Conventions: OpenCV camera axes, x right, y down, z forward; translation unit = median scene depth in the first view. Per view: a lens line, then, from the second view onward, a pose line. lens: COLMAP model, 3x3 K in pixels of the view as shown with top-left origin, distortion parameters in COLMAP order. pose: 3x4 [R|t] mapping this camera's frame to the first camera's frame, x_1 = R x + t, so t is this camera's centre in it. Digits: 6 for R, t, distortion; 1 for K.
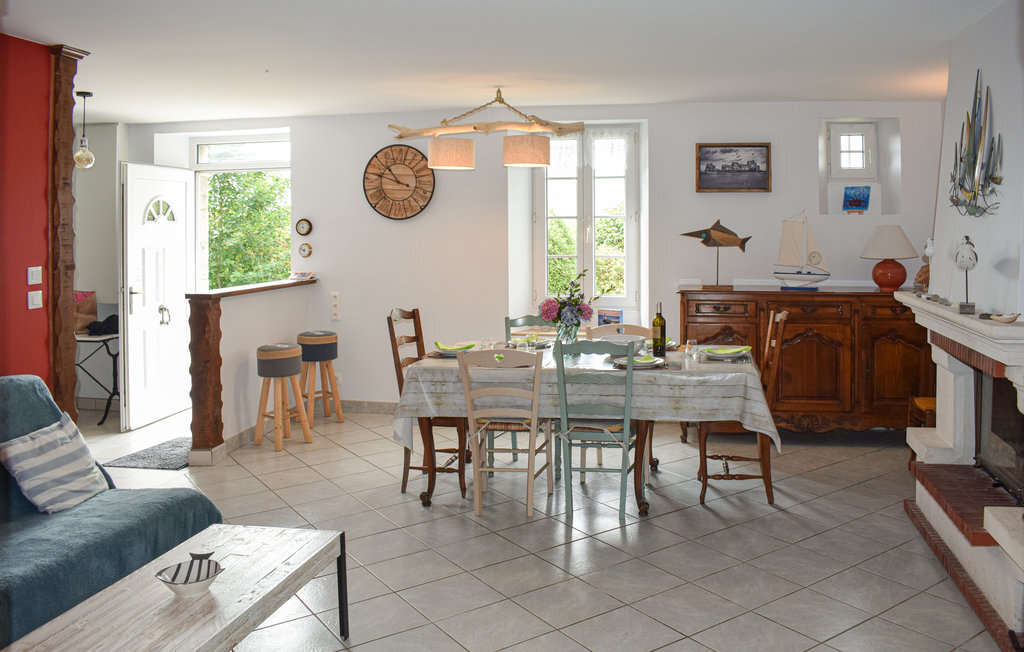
lens RADIAL K [[829.0, 0, 564.2], [0, 829.0, 203.8], [0, 0, 1]] dist [-0.065514, 0.004011]
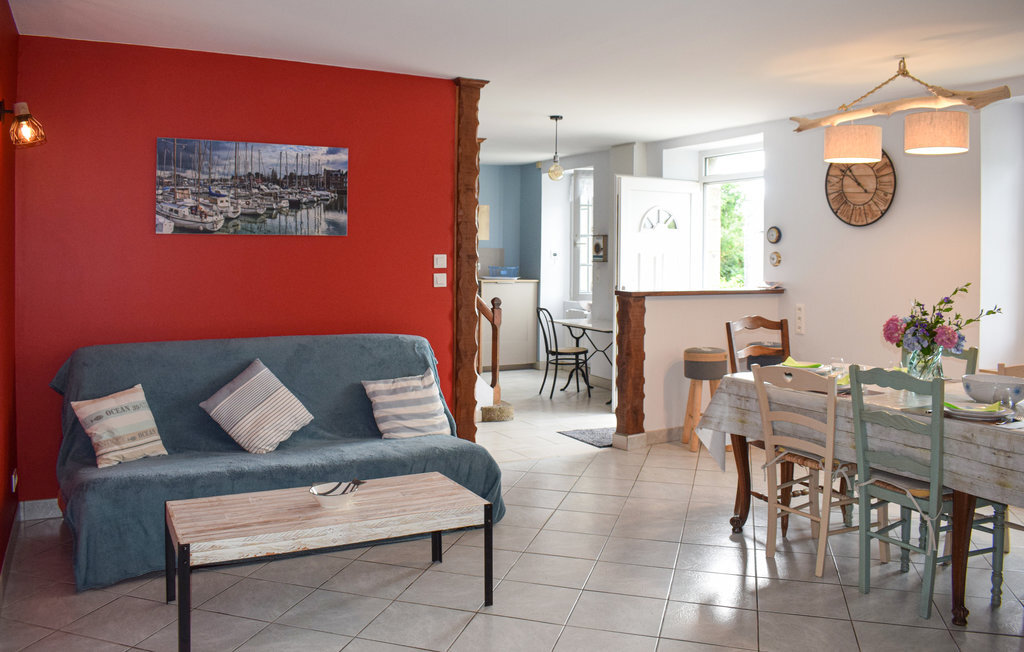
lens RADIAL K [[814.9, 0, 491.5], [0, 814.9, 249.4], [0, 0, 1]] dist [-0.084519, 0.005923]
pose [[0.602684, 0.018969, -0.797755, 0.281304], [0.000587, 0.999707, 0.024215, 0.026177], [0.797980, -0.015062, 0.602496, 0.193463]]
